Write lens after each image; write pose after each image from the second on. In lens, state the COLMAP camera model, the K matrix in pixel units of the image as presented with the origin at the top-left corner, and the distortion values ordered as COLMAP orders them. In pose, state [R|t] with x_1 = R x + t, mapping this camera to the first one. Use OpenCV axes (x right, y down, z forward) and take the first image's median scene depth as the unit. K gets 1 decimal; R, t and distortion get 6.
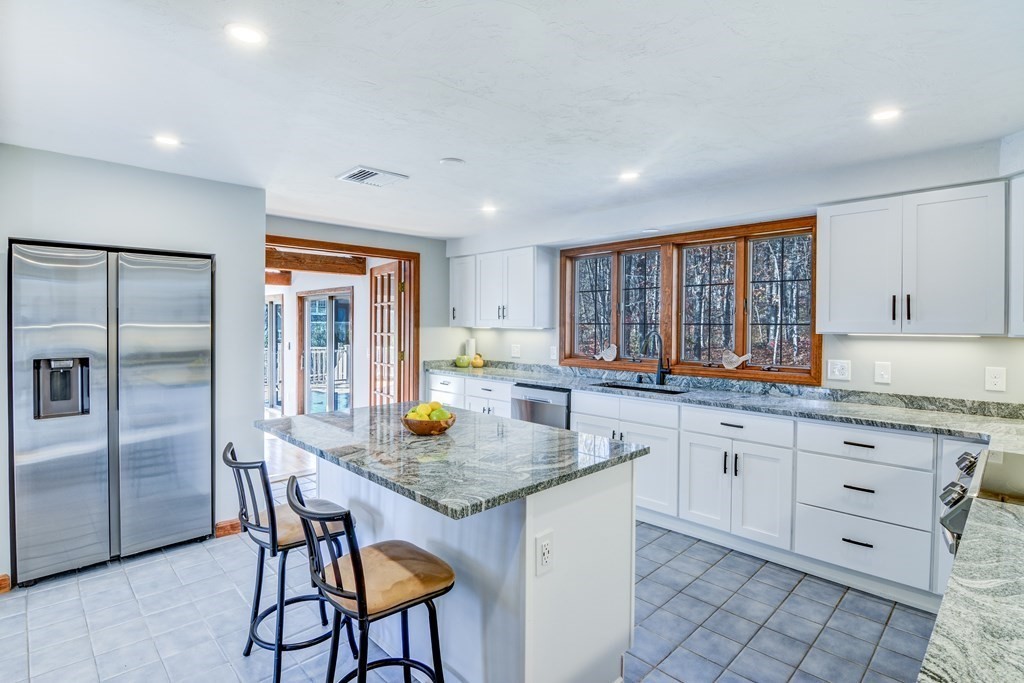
lens RADIAL K [[501.2, 0, 512.1], [0, 501.2, 334.3], [0, 0, 1]] dist [-0.017755, -0.000415]
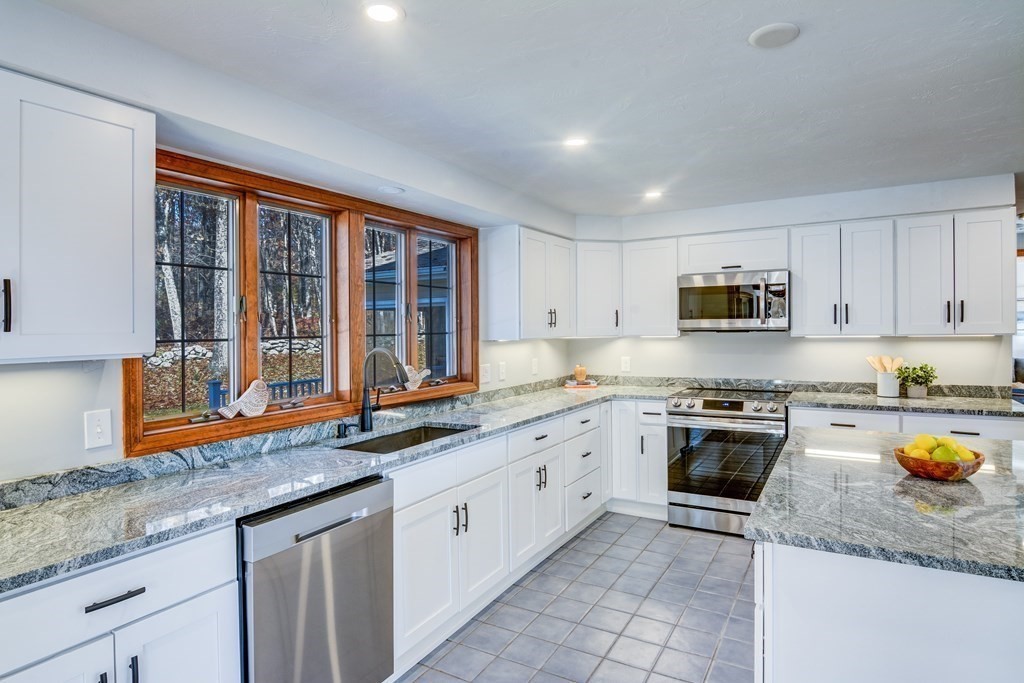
lens RADIAL K [[572.6, 0, 498.8], [0, 572.6, 333.8], [0, 0, 1]] dist [-0.014602, -0.004856]
pose [[-0.259093, -0.008677, 0.965813, -0.531247], [0.038007, 0.999094, 0.019172, -0.036623], [-0.965104, 0.041675, -0.258529, 1.196484]]
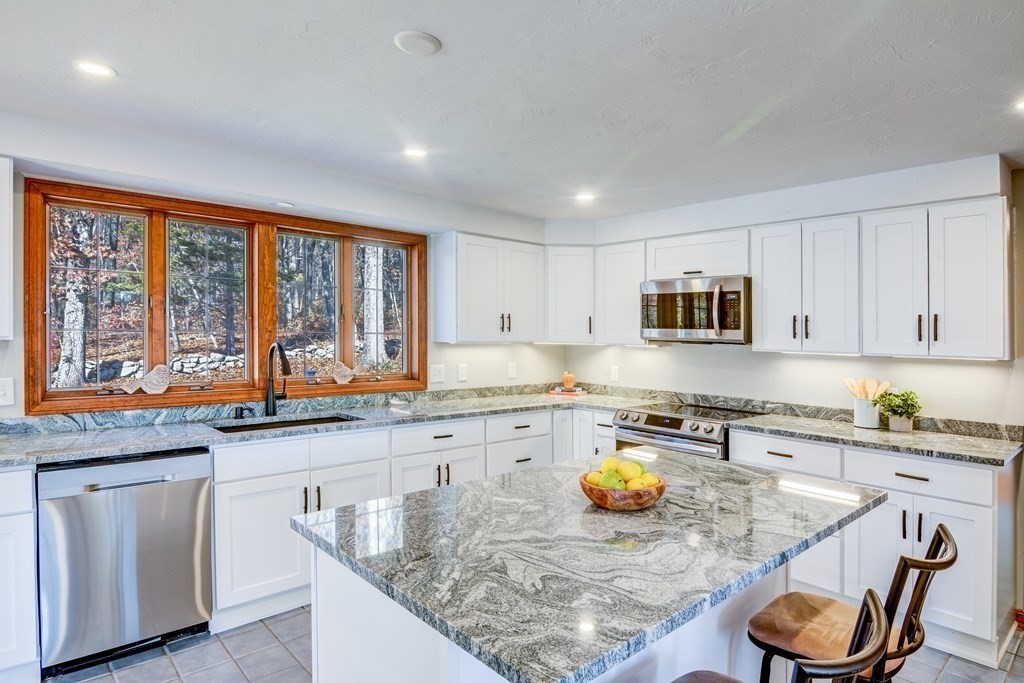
lens RADIAL K [[572.6, 0, 502.9], [0, 572.6, 347.1], [0, 0, 1]] dist [-0.014602, -0.004856]
pose [[0.042905, -0.027742, 0.998694, -0.611975], [0.005665, 0.999605, 0.027524, -0.024263], [-0.999063, 0.004476, 0.043046, 0.731622]]
